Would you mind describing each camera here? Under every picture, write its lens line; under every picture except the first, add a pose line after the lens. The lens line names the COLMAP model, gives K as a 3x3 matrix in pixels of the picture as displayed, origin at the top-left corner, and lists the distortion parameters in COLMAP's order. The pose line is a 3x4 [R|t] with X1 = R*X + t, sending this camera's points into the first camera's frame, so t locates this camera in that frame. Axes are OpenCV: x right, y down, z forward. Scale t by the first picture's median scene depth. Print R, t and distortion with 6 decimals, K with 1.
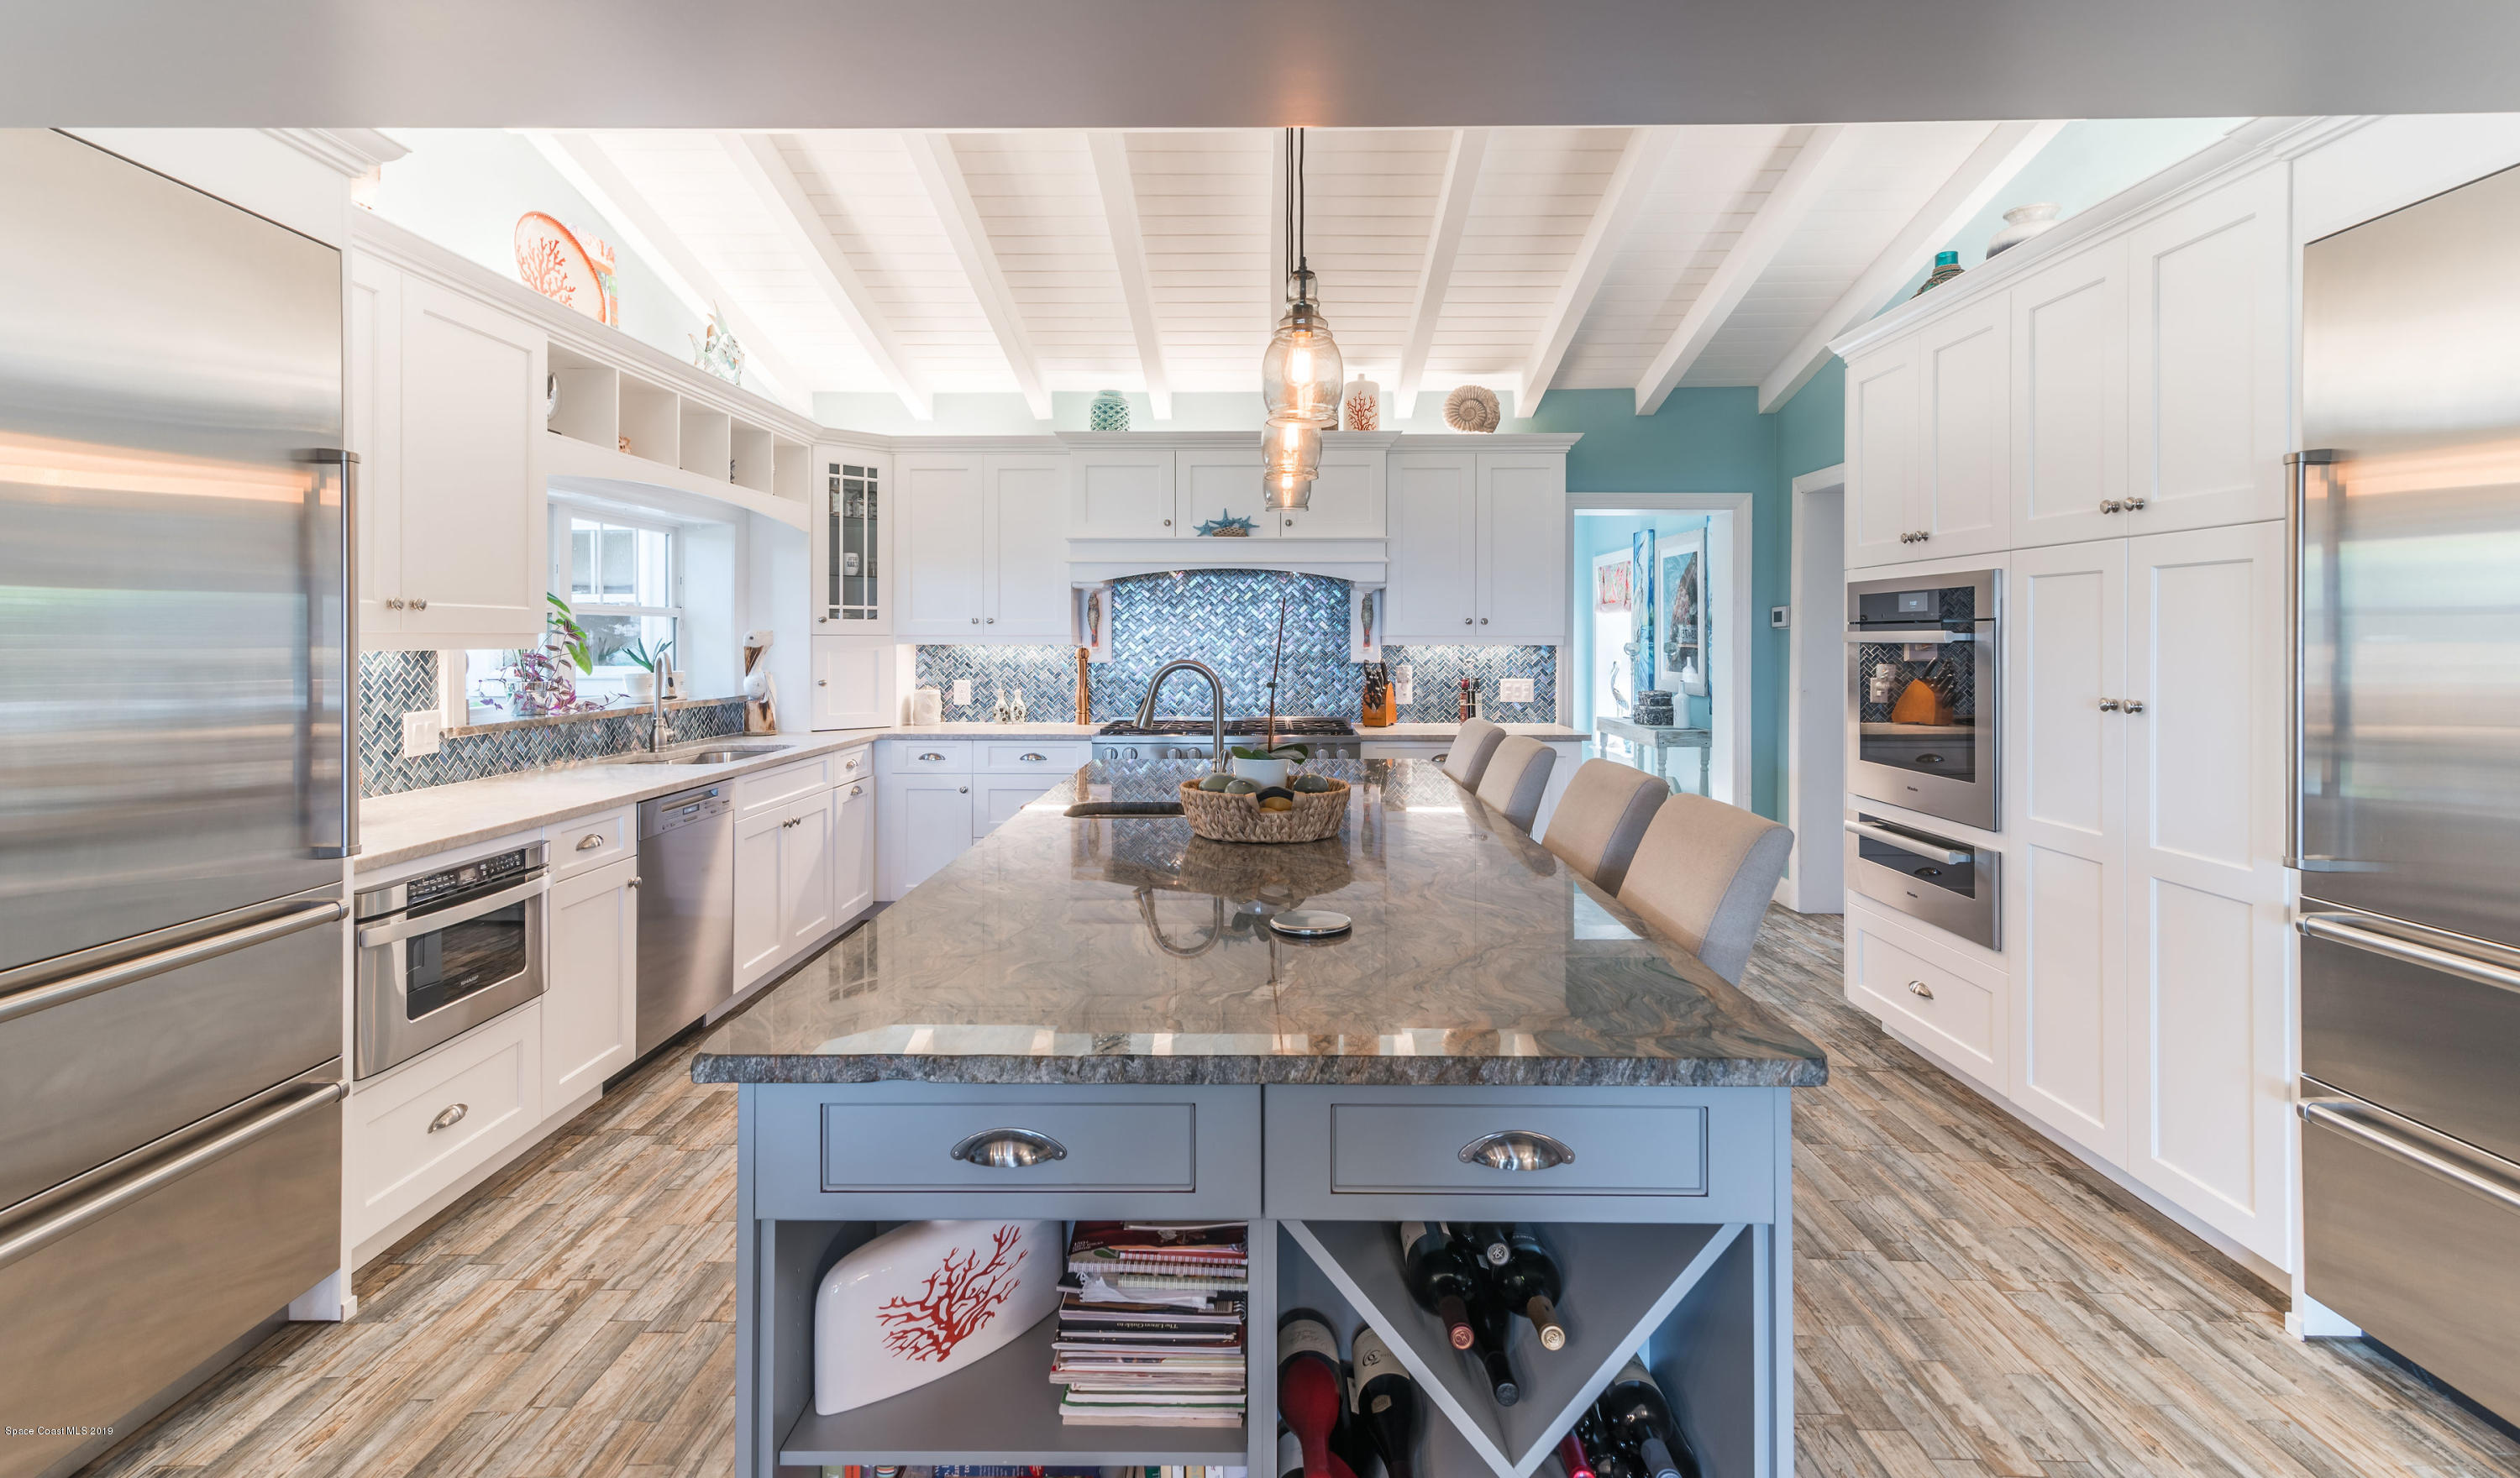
lens RADIAL K [[1119.5, 0, 1249.0], [0, 1119.5, 648.3], [0, 0, 1]] dist [0.013234, 0.000086]
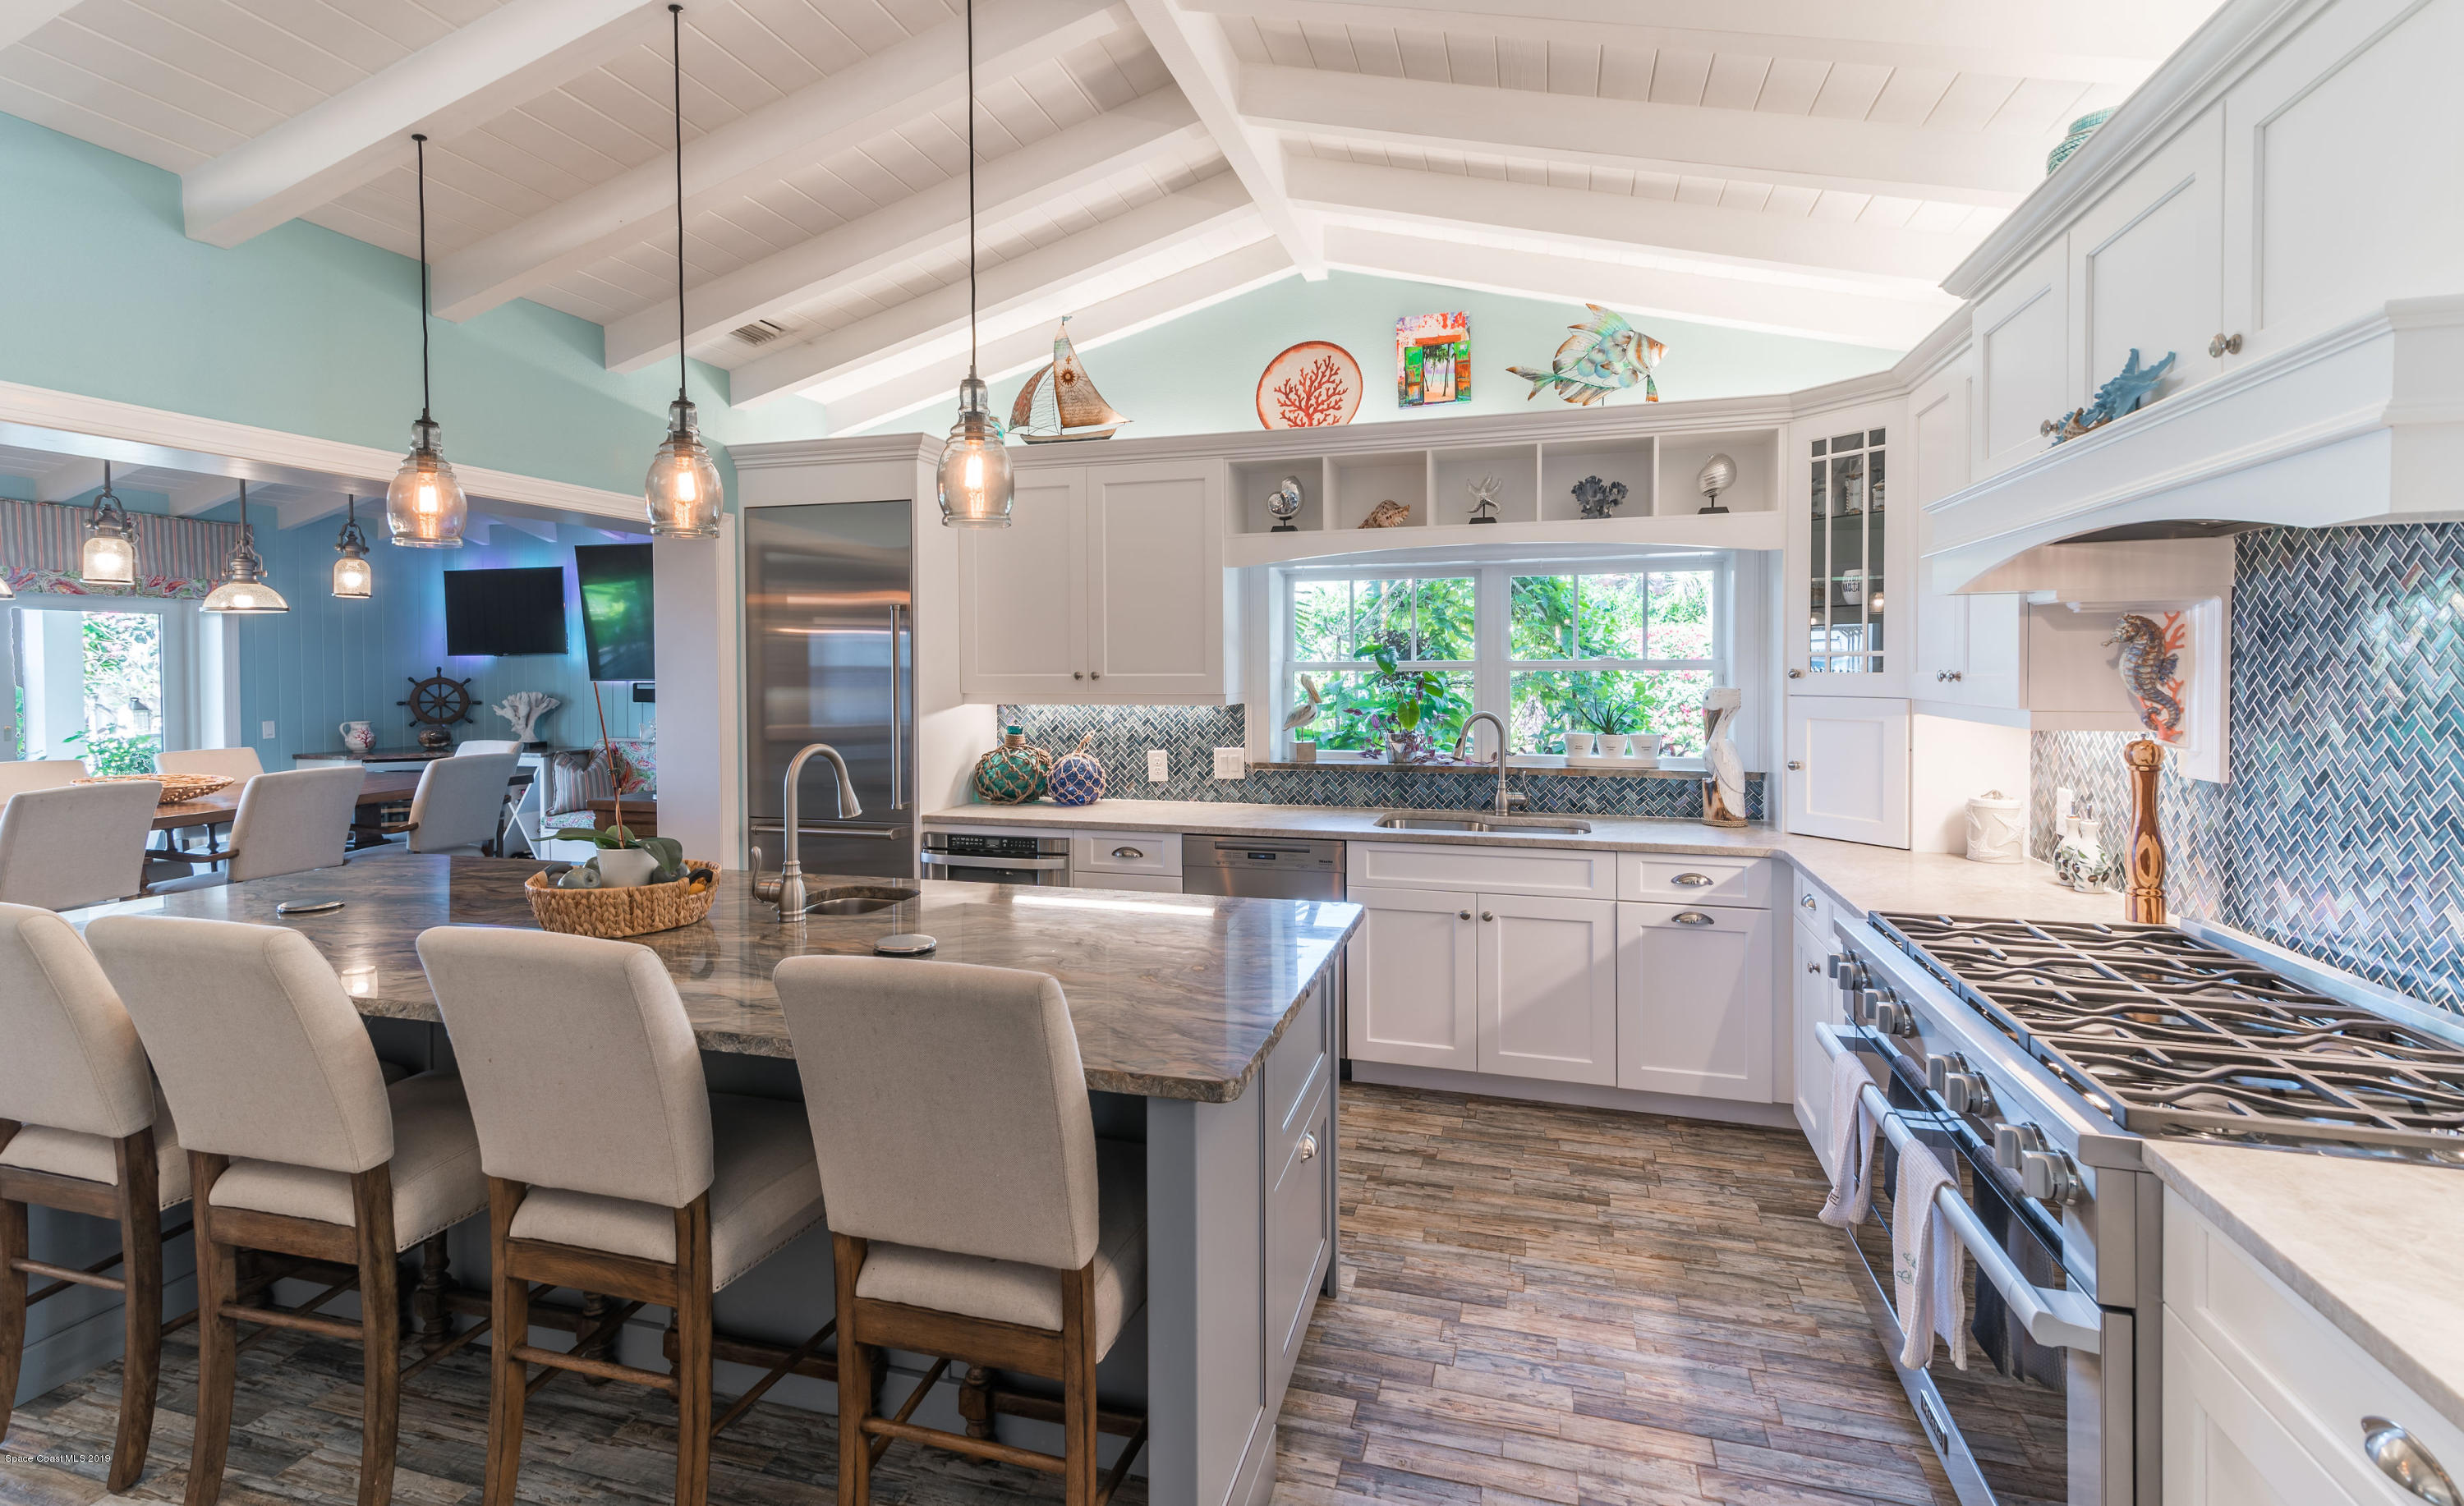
lens RADIAL K [[1105.0, 0, 1225.8], [0, 1105.0, 690.0], [0, 0, 1]] dist [-0.000423, 0.000018]
pose [[-0.265190, 0.016044, -0.964063, 0.352291], [-0.007199, 0.999801, 0.018619, -0.024630], [0.964169, 0.011878, -0.265021, 0.810148]]
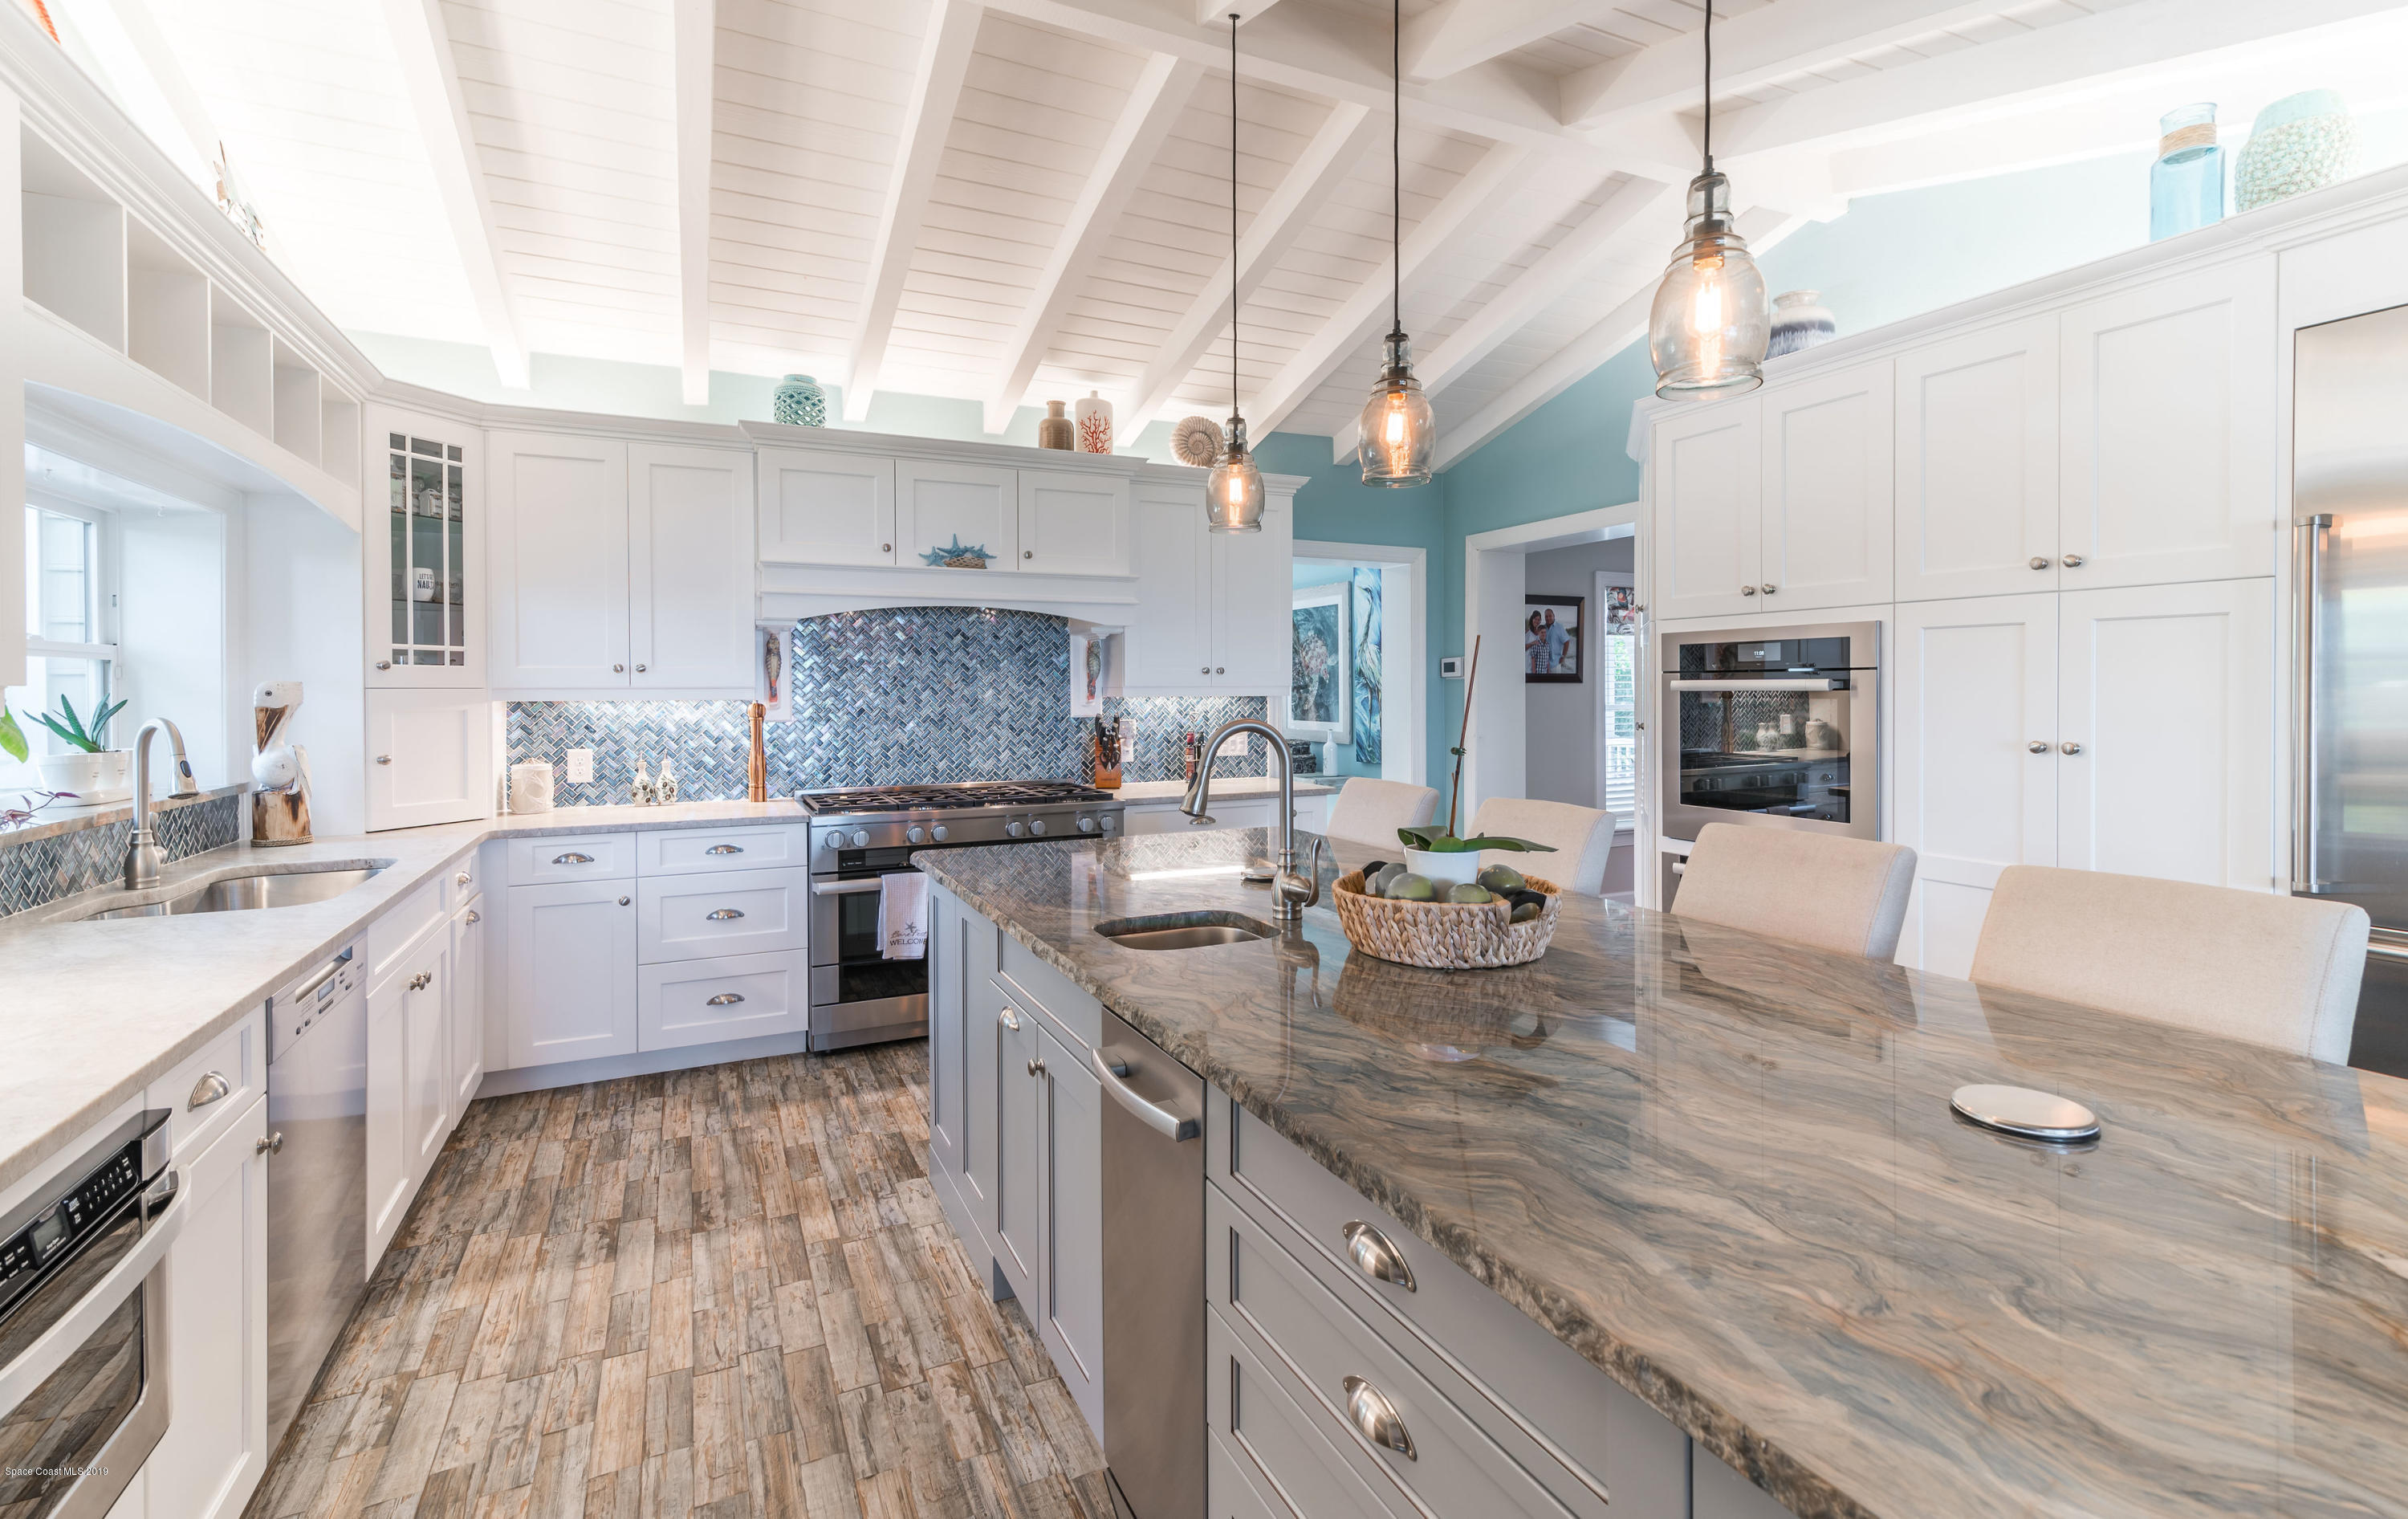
lens RADIAL K [[1097.4, 0, 1161.9], [0, 1097.4, 699.1], [0, 0, 1]] dist [0.015586, -0.000623]
pose [[0.908540, -0.008271, 0.417717, -0.224154], [0.008527, 0.999963, 0.001252, -0.002194], [-0.417711, 0.002424, 0.908577, 0.197455]]
